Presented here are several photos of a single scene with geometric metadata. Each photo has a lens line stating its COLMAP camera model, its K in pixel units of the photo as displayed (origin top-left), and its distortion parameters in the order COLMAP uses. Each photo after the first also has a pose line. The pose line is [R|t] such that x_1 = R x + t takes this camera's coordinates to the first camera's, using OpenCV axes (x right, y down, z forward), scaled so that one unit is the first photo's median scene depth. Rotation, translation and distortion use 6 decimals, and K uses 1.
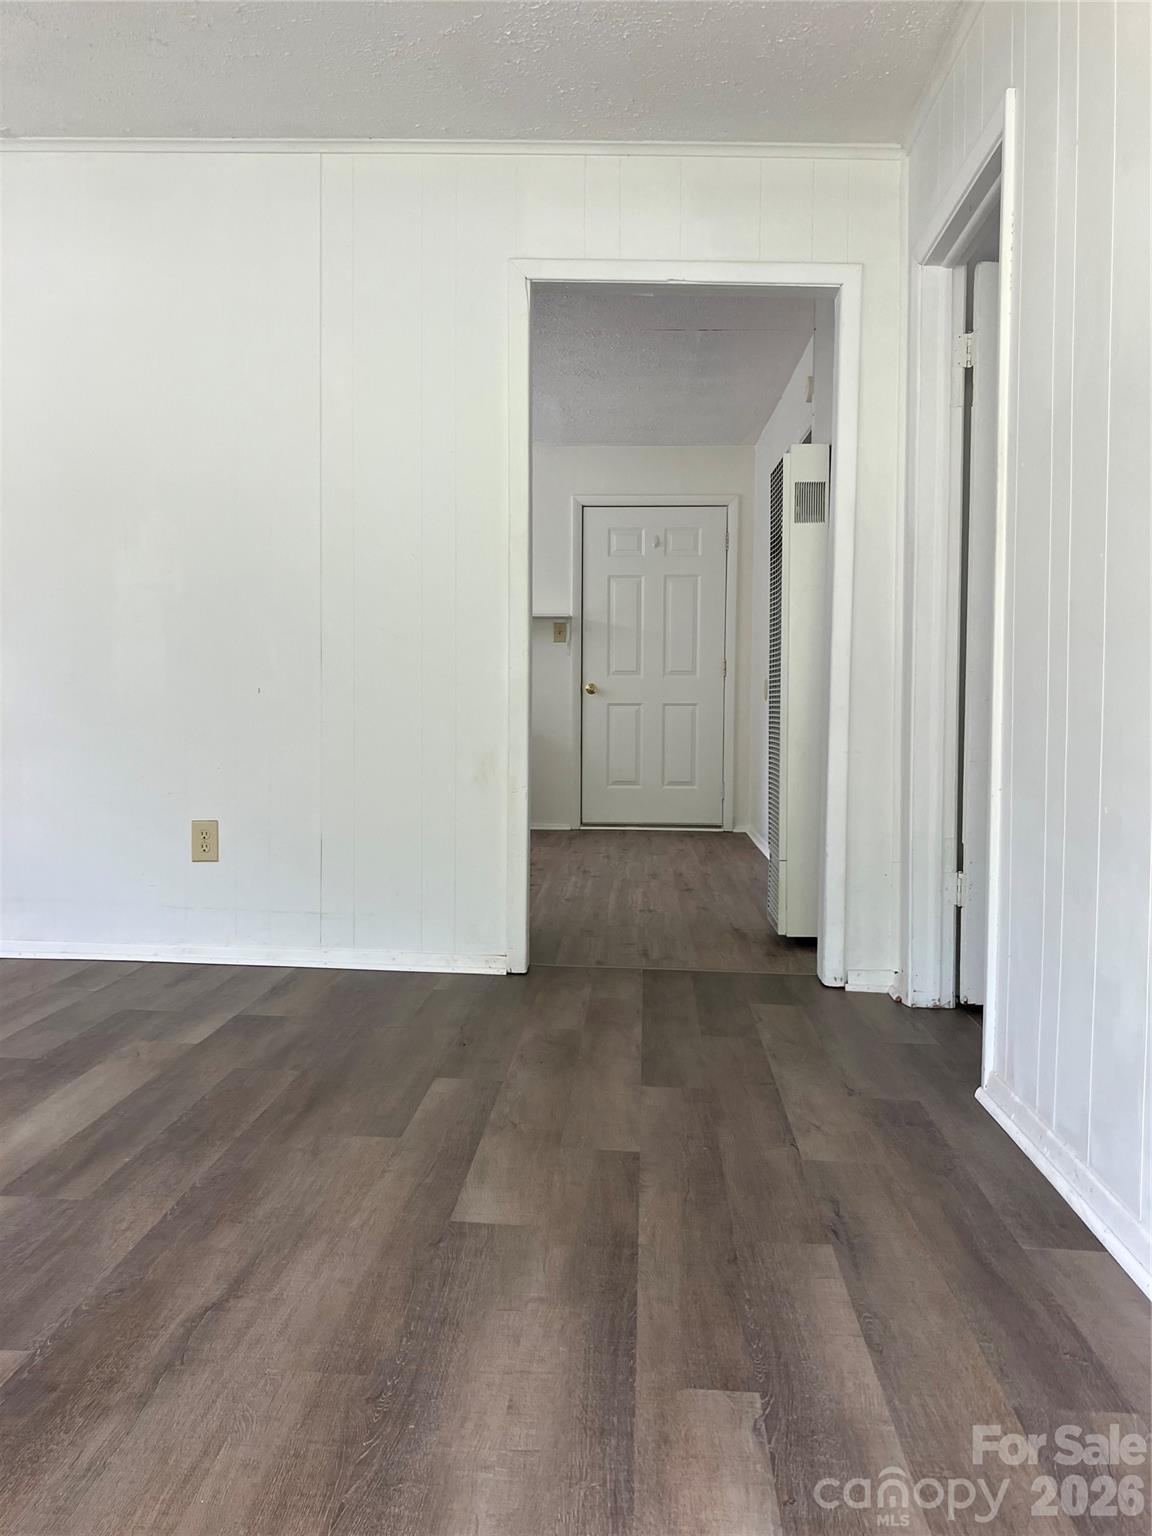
lens RADIAL K [[1256.6, 0, 576.0], [0, 1256.6, 768.0], [0, 0, 1]] dist [0.000325, 0.017130]
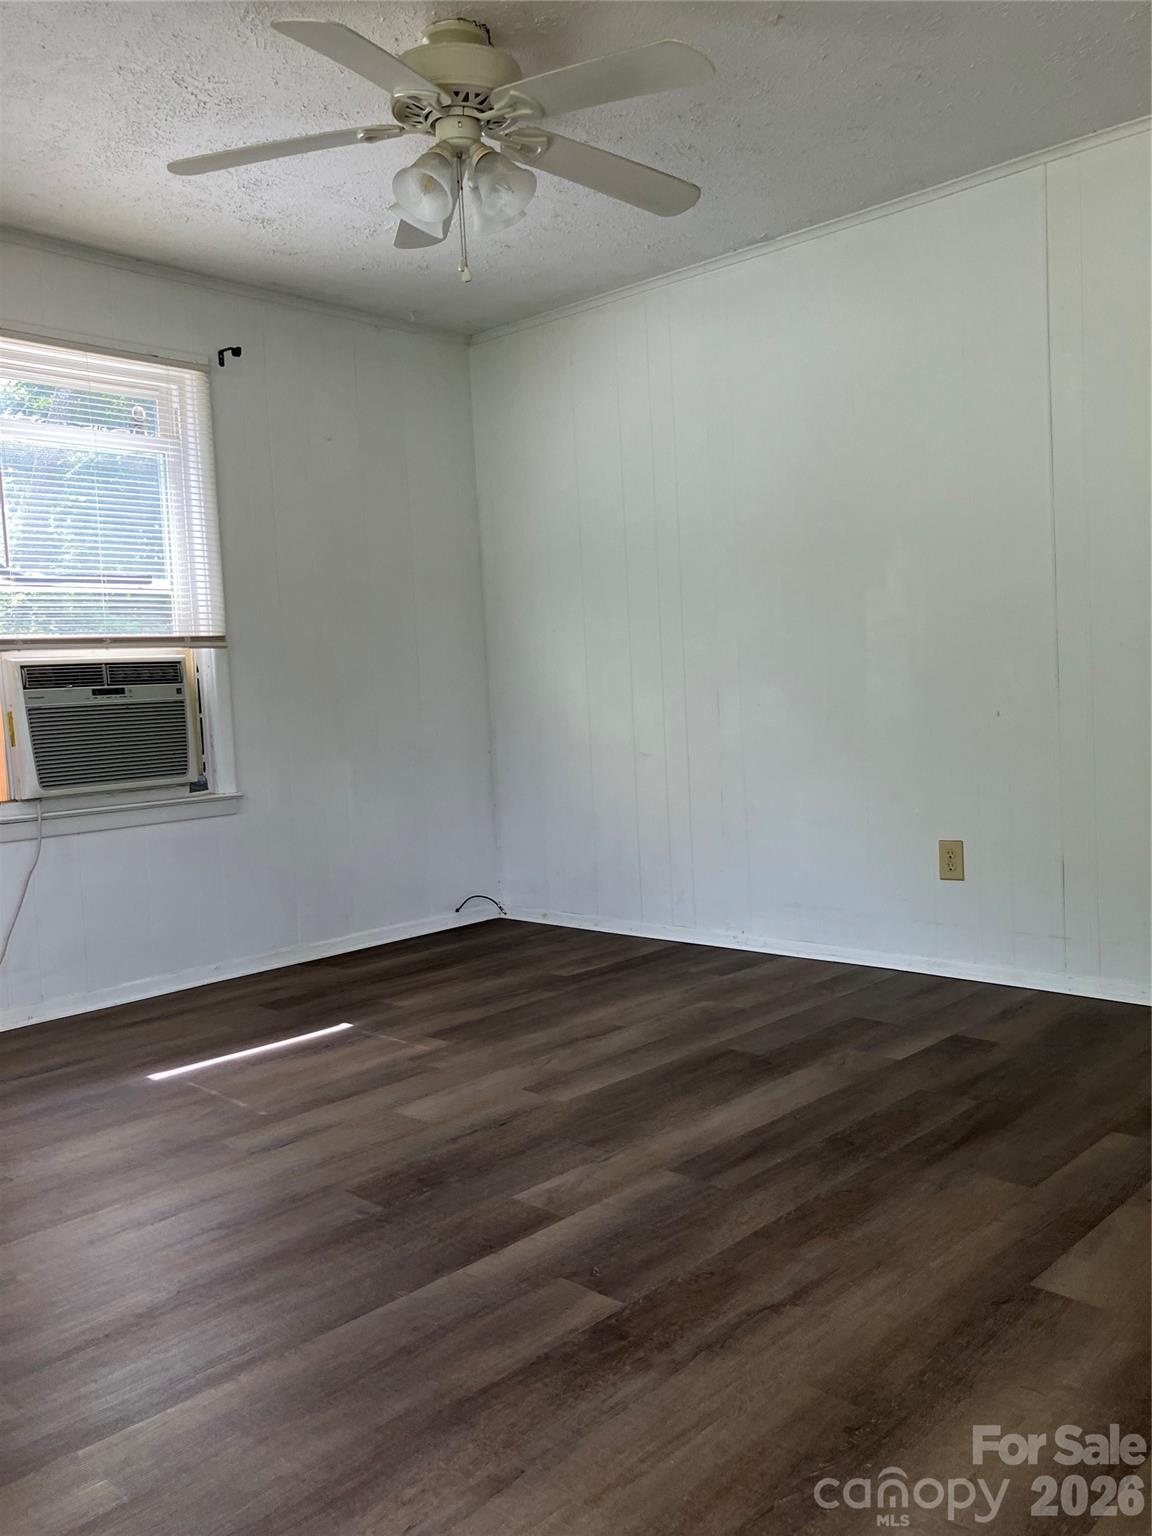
lens RADIAL K [[1256.6, 0, 576.0], [0, 1256.6, 768.0], [0, 0, 1]] dist [0.000325, 0.017130]
pose [[0.763918, -0.014763, -0.645145, 0.266117], [0.026327, 0.999619, 0.008299, -0.066624], [0.644776, -0.023324, 0.764015, 0.009553]]
